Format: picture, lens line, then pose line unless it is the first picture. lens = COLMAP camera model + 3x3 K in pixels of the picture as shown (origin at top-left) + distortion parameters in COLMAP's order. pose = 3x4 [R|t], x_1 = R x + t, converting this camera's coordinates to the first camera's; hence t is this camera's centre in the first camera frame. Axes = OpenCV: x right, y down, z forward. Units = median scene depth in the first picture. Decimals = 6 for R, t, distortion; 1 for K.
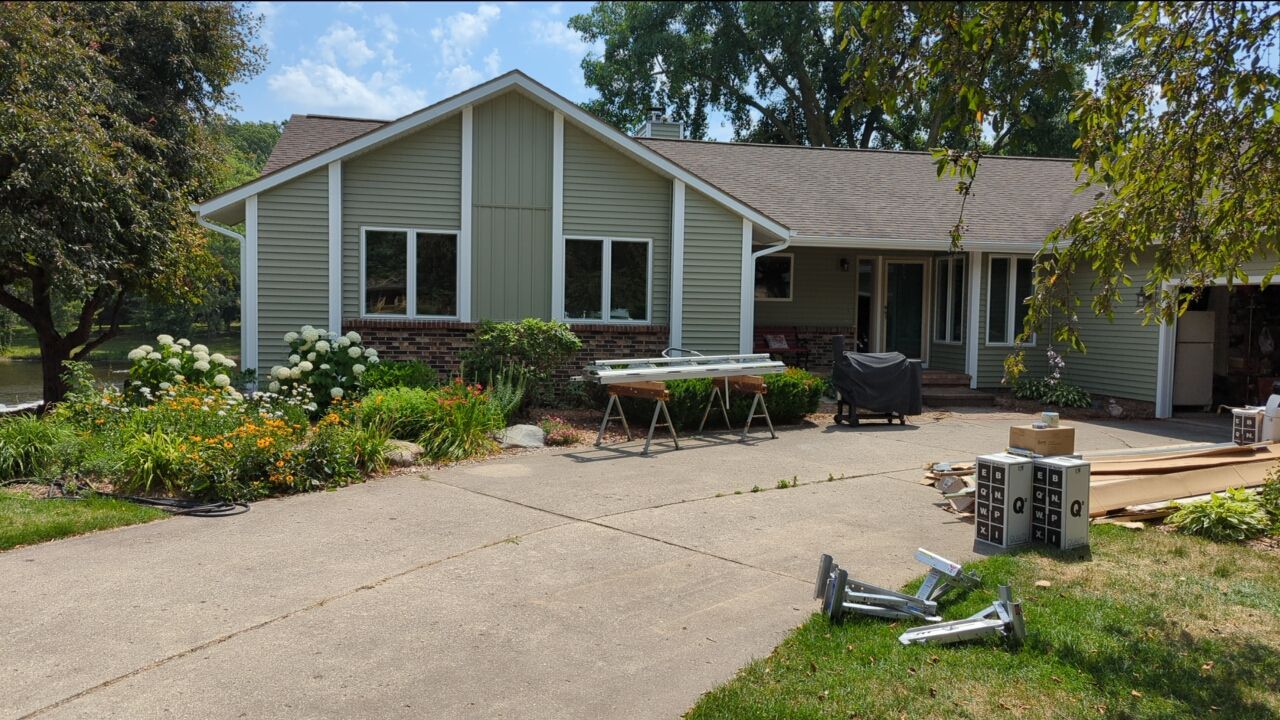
lens RADIAL K [[915.6, 0, 640.0], [0, 915.6, 360.0], [0, 0, 1]] dist [0.041280, -0.000552]
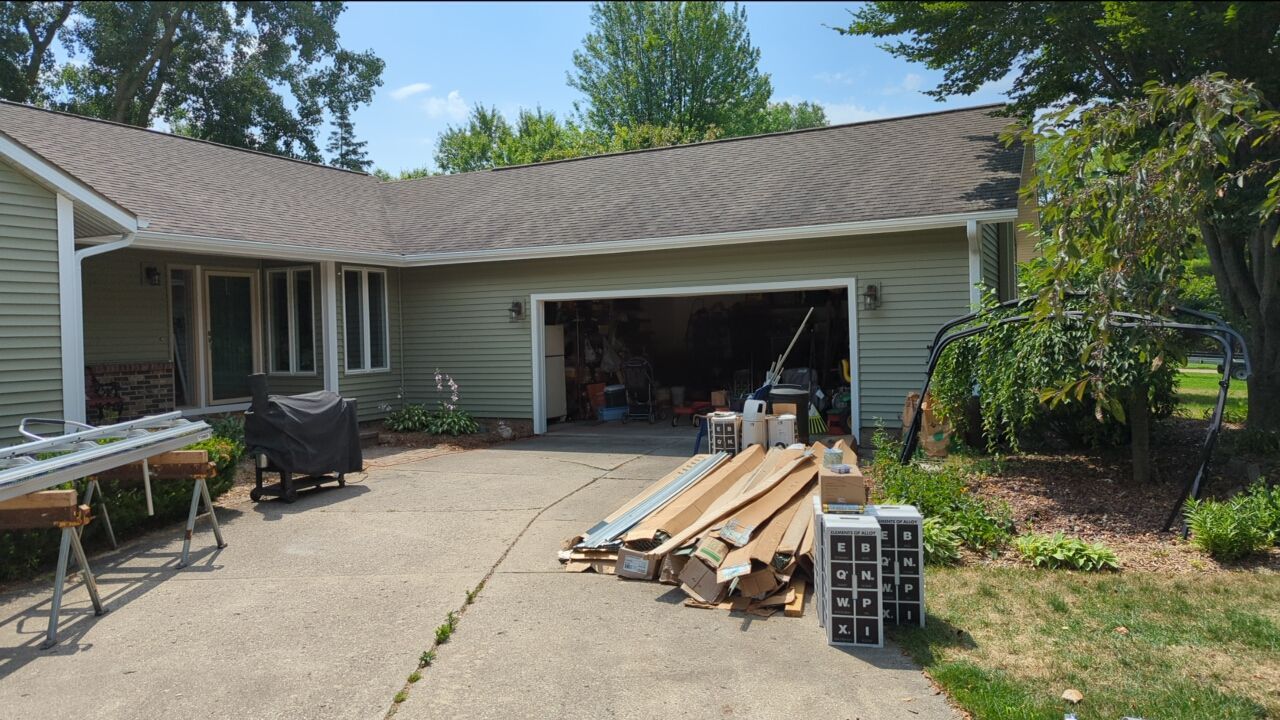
lens RADIAL K [[915.6, 0, 640.0], [0, 915.6, 360.0], [0, 0, 1]] dist [0.041280, -0.000552]
pose [[0.636134, -0.061846, 0.769096, -0.120230], [0.082257, 0.996538, 0.012099, -0.019751], [-0.767181, 0.055567, 0.639019, 0.308829]]
